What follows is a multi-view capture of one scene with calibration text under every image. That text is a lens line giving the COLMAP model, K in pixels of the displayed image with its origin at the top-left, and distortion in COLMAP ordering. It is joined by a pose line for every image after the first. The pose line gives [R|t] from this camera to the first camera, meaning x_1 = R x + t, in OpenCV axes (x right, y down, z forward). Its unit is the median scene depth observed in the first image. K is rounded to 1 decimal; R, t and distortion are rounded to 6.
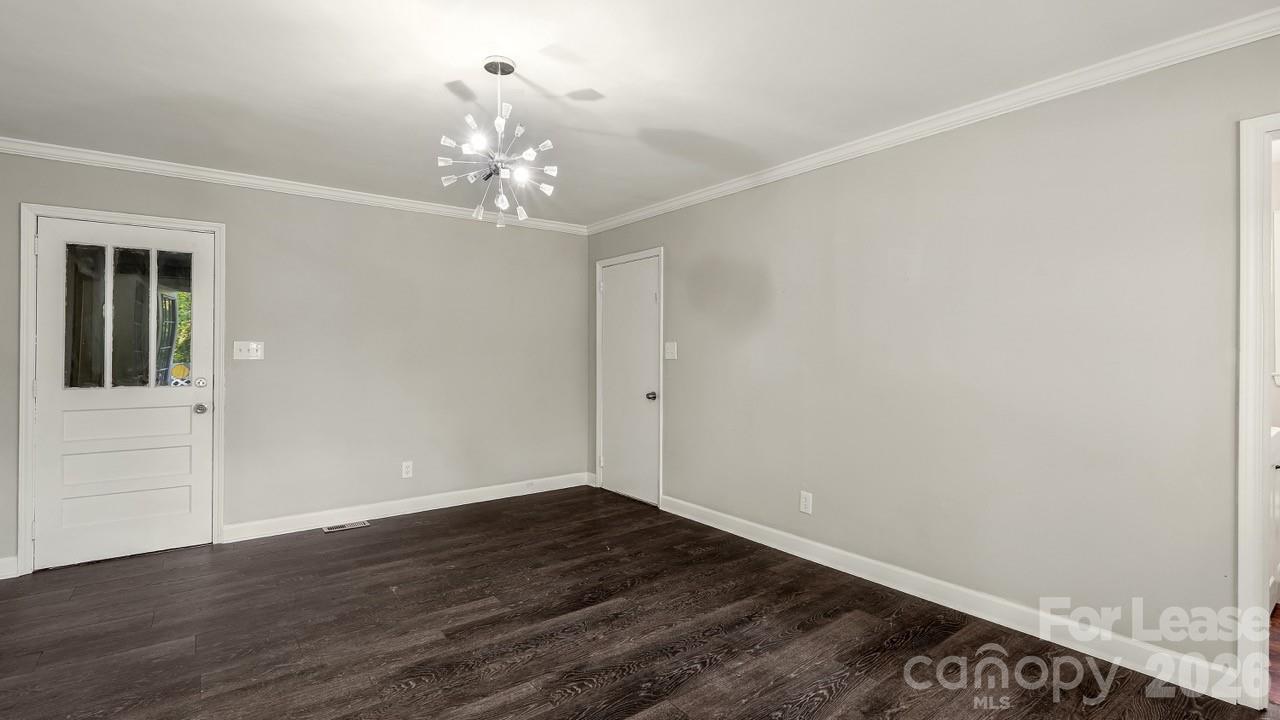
lens RADIAL K [[564.1, 0, 640.0], [0, 564.1, 360.0], [0, 0, 1]] dist [-0.002412, -0.000256]
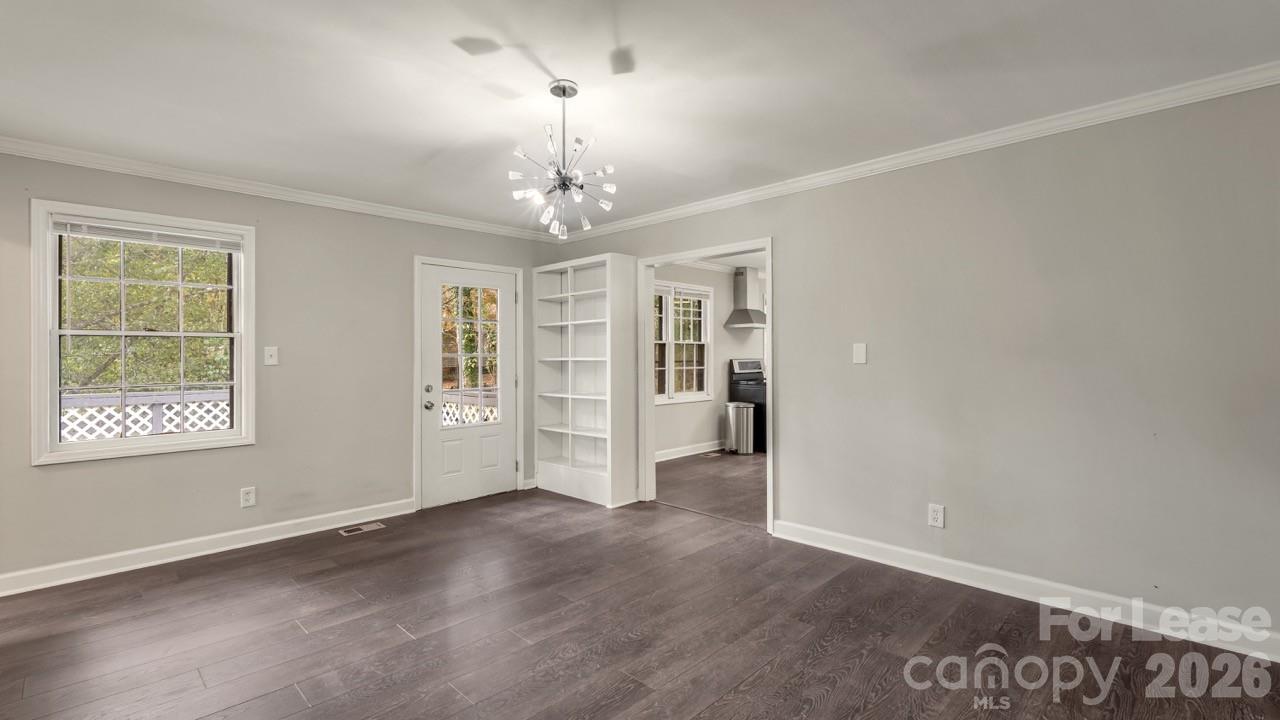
lens RADIAL K [[564.1, 0, 640.0], [0, 564.1, 360.0], [0, 0, 1]] dist [-0.002412, -0.000256]
pose [[-0.991175, 0.001657, -0.132550, -0.230477], [0.001033, 0.999988, 0.004779, -0.012657], [0.132557, 0.004600, -0.991165, 1.910062]]
